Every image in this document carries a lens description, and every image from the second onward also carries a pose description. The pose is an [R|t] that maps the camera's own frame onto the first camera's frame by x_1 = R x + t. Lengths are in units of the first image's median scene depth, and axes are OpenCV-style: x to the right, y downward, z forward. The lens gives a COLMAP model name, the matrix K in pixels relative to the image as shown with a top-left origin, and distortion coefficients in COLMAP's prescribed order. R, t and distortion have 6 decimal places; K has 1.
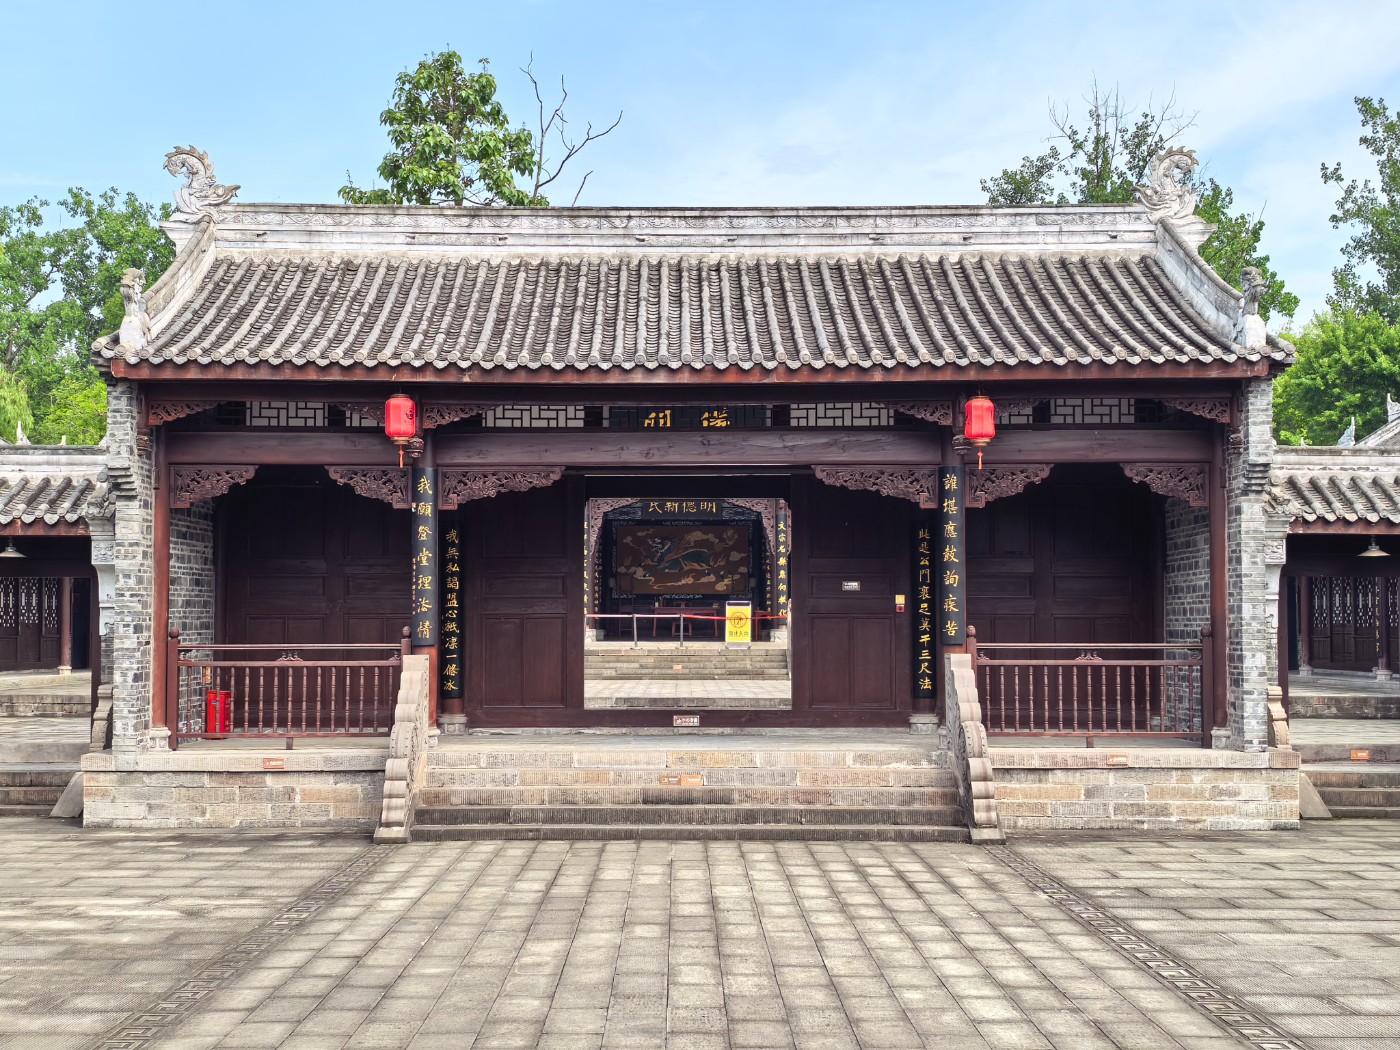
lens RADIAL K [[1821.7, 0, 682.6], [0, 1821.7, 523.6], [0, 0, 1]] dist [0.090569, -0.040407]
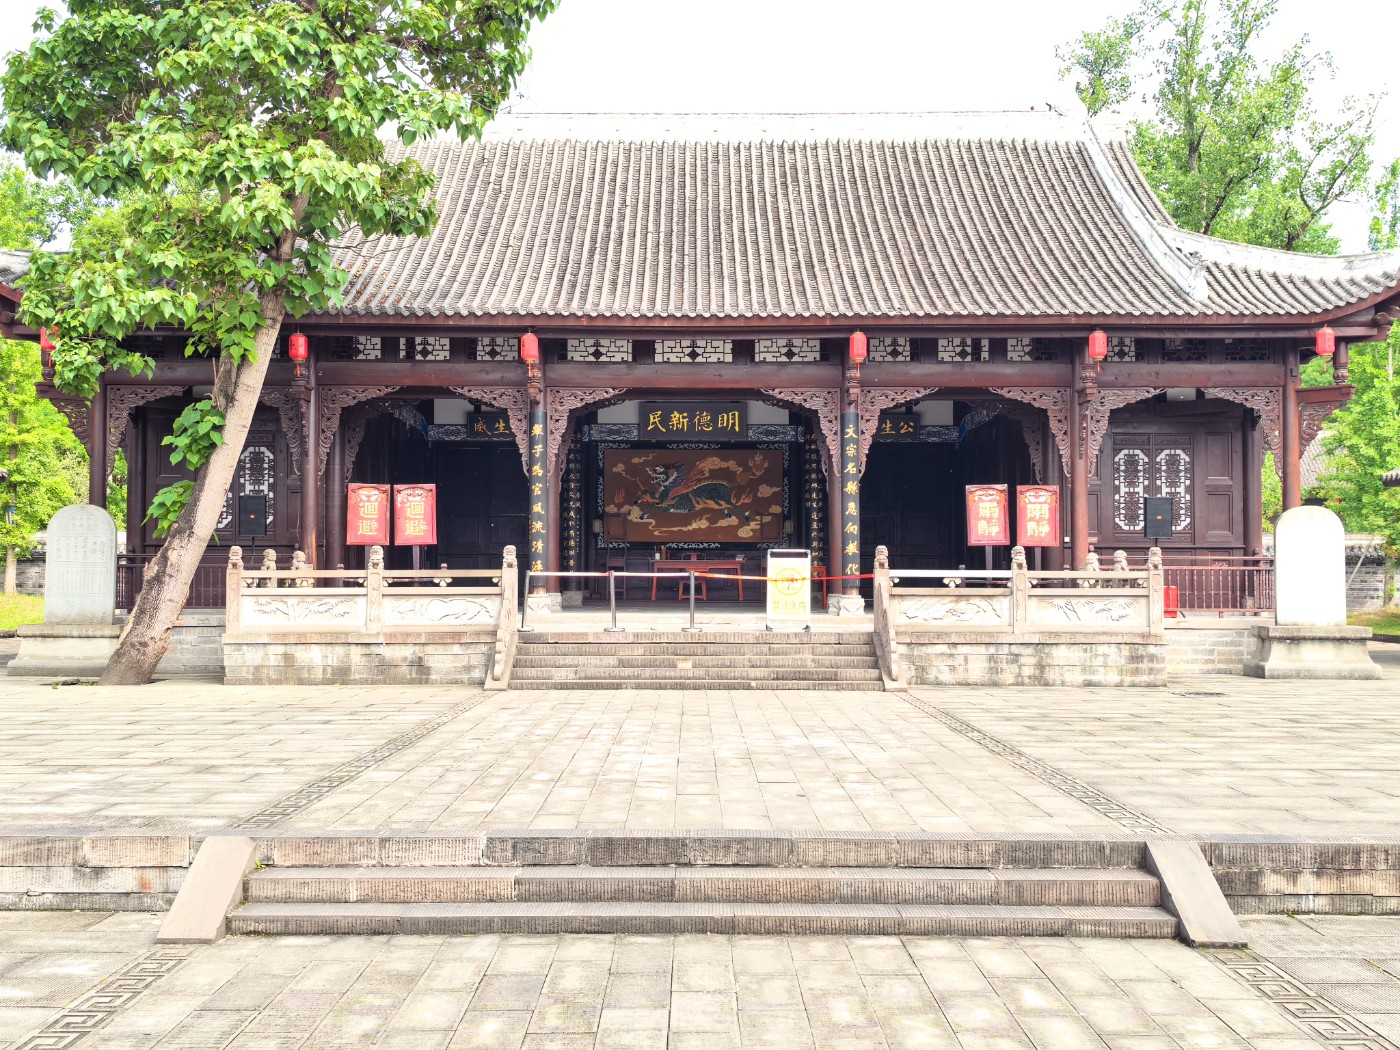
lens RADIAL K [[1491.9, 0, 698.4], [0, 1491.9, 534.4], [0, 0, 1]] dist [0.093779, -0.169593]
pose [[0.999990, 0.002534, 0.003674, -0.000830], [-0.002637, 0.999597, 0.028271, 0.060507], [-0.003601, -0.028281, 0.999594, 1.305982]]
